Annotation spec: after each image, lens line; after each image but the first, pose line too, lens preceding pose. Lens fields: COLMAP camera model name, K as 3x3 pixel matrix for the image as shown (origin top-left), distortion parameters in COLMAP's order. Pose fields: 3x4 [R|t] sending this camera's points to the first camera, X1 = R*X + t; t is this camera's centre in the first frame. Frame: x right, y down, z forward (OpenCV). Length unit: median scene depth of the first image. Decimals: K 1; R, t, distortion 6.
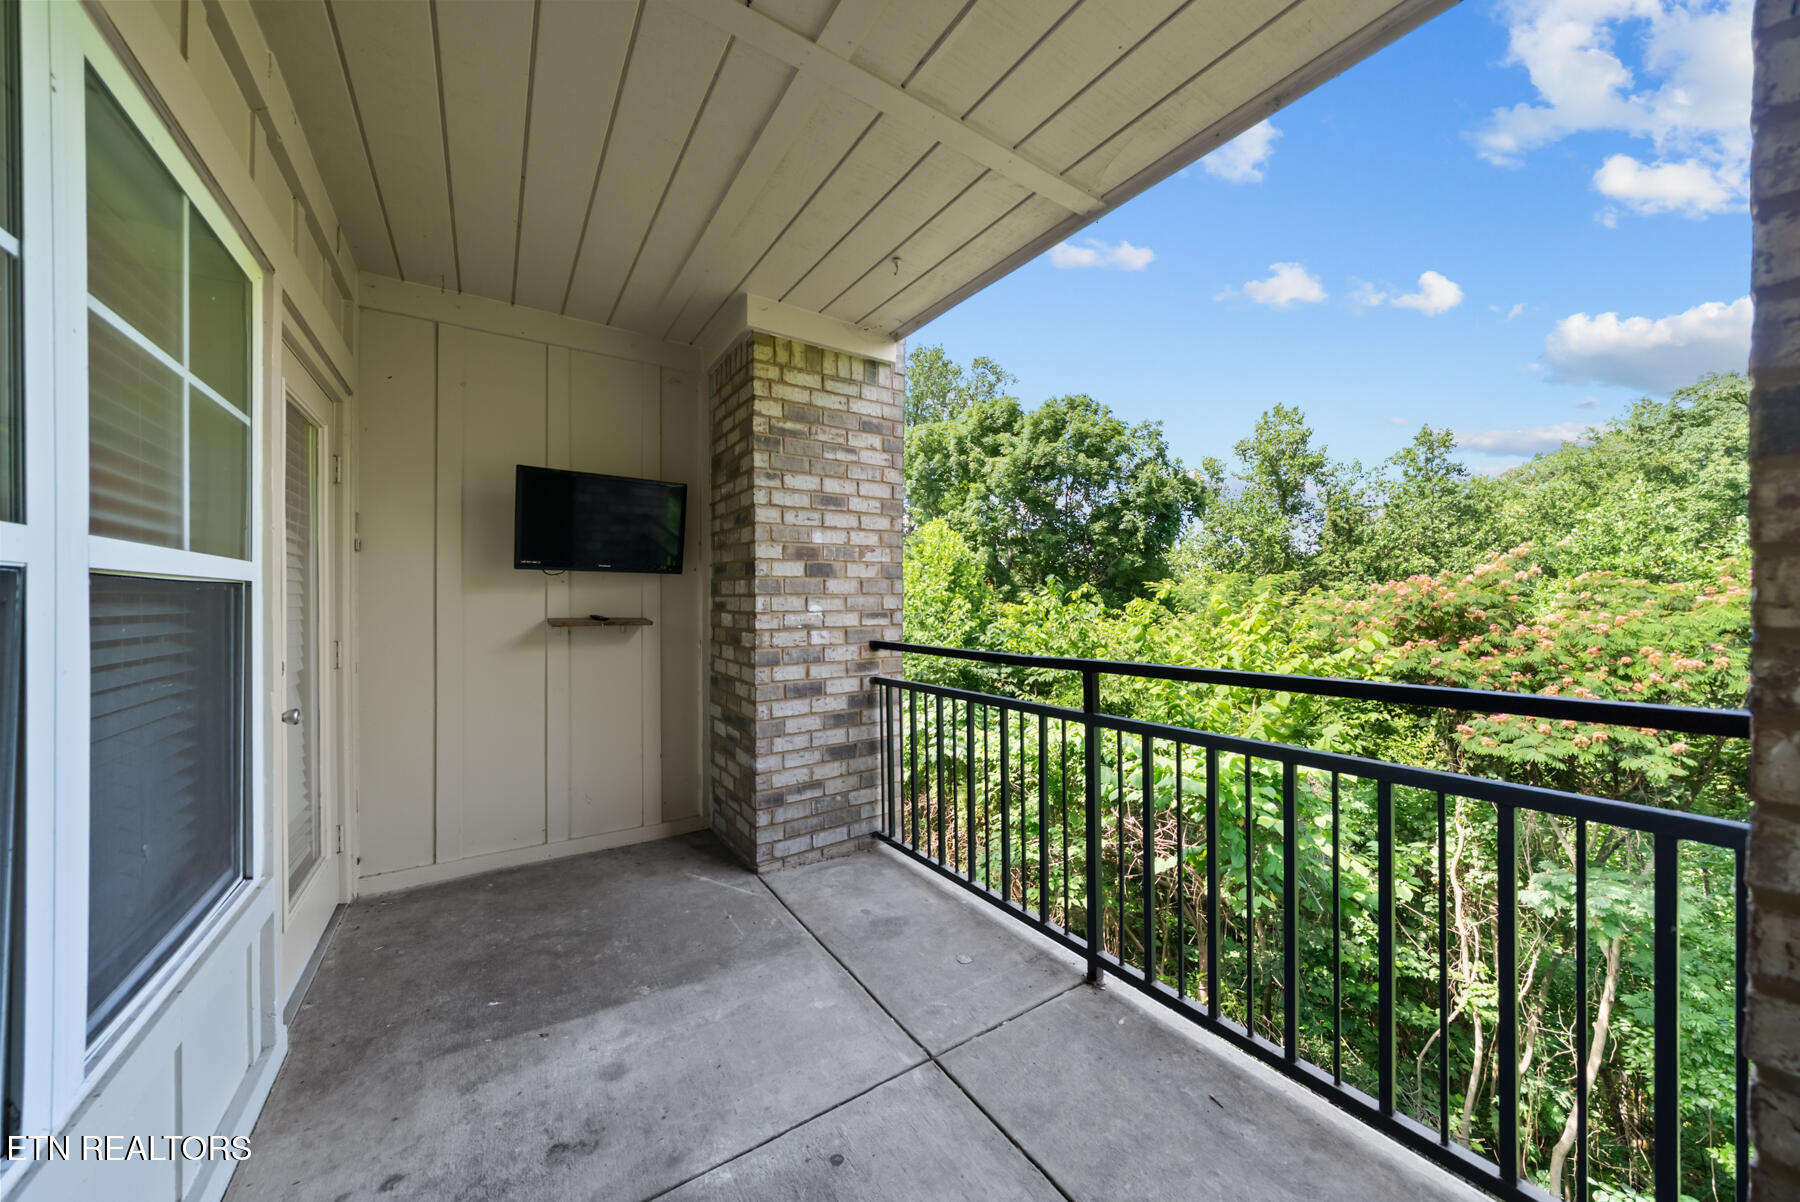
lens RADIAL K [[622.1, 0, 896.1], [0, 622.1, 600.5], [0, 0, 1]] dist [-0.003018, -0.000170]
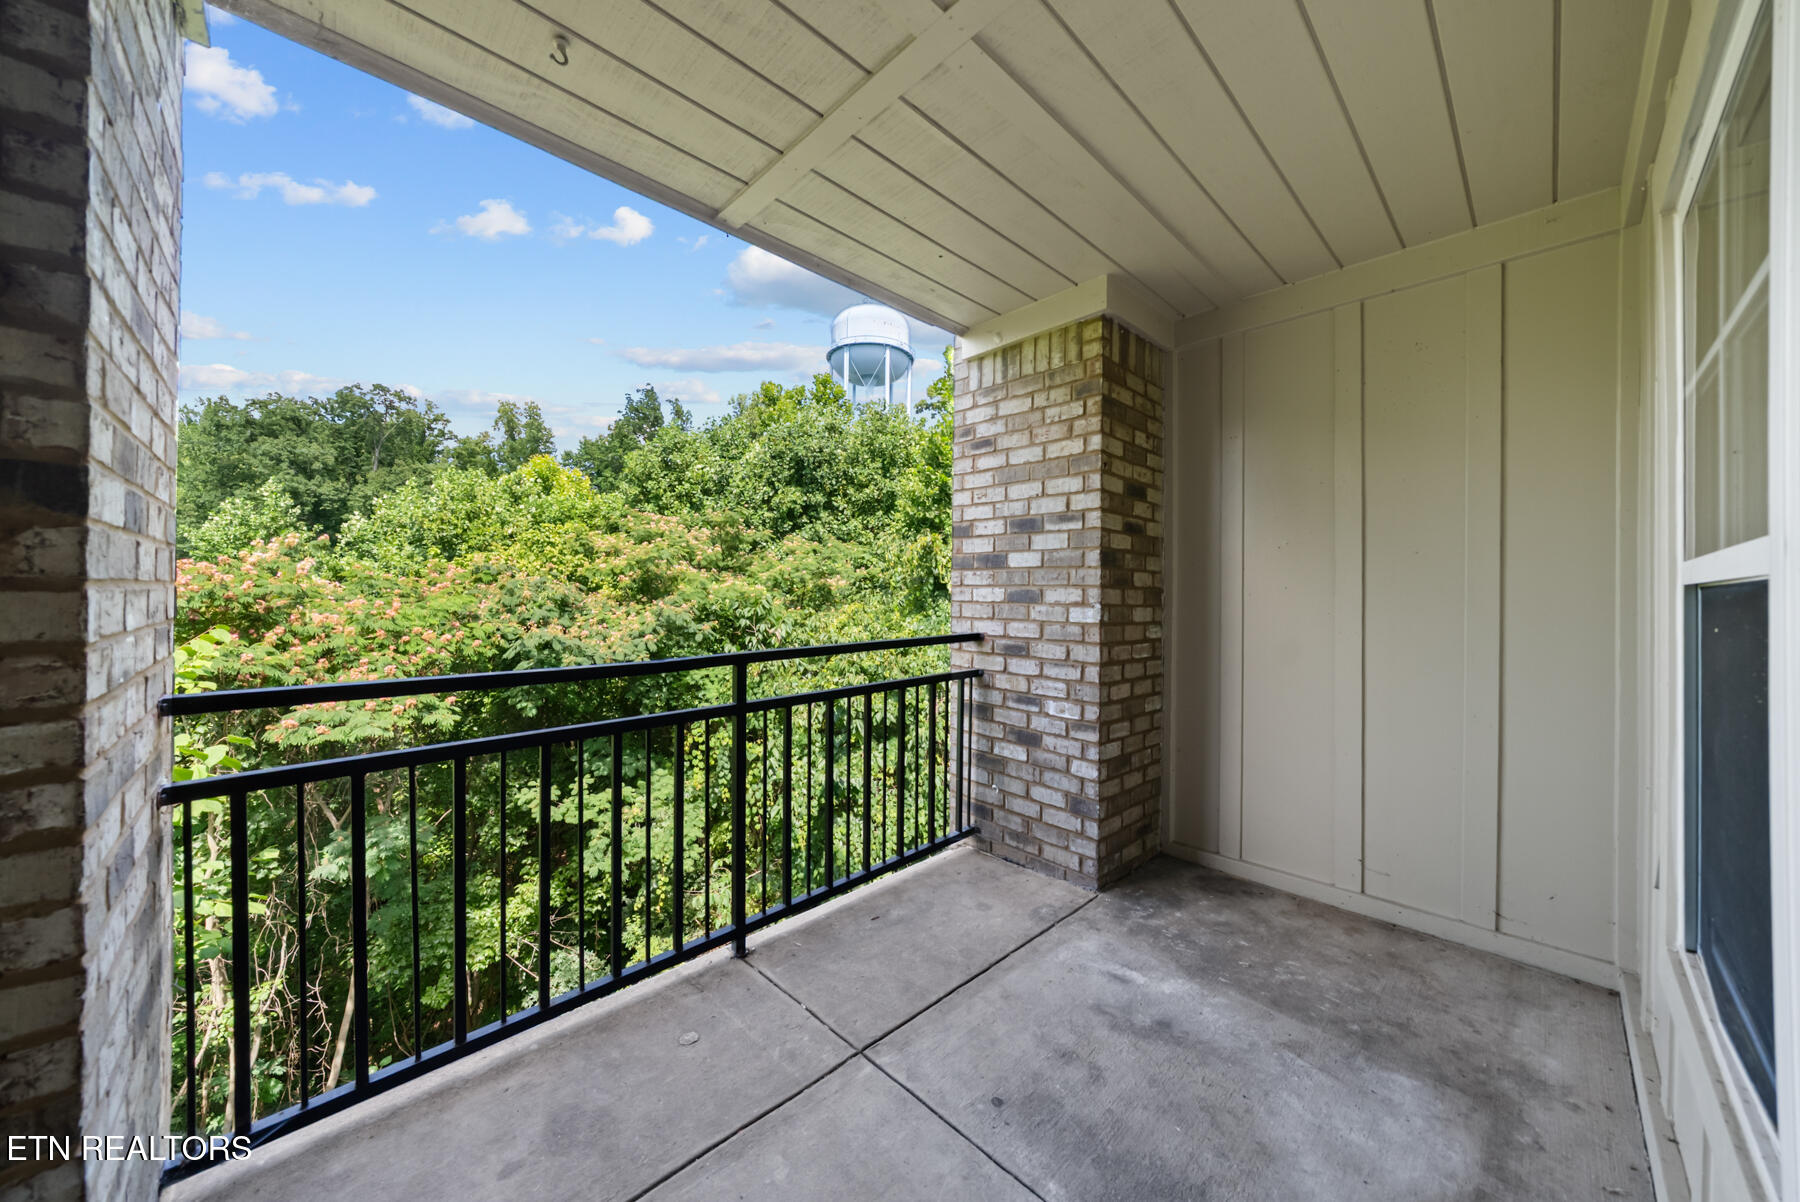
lens RADIAL K [[622.1, 0, 895.9], [0, 622.1, 594.6], [0, 0, 1]] dist [-0.003018, -0.000170]
pose [[-0.176449, -0.006101, 0.984291, -0.214027], [-0.005132, 0.999973, 0.005278, -0.003622], [-0.984296, -0.004120, -0.176476, 0.254615]]
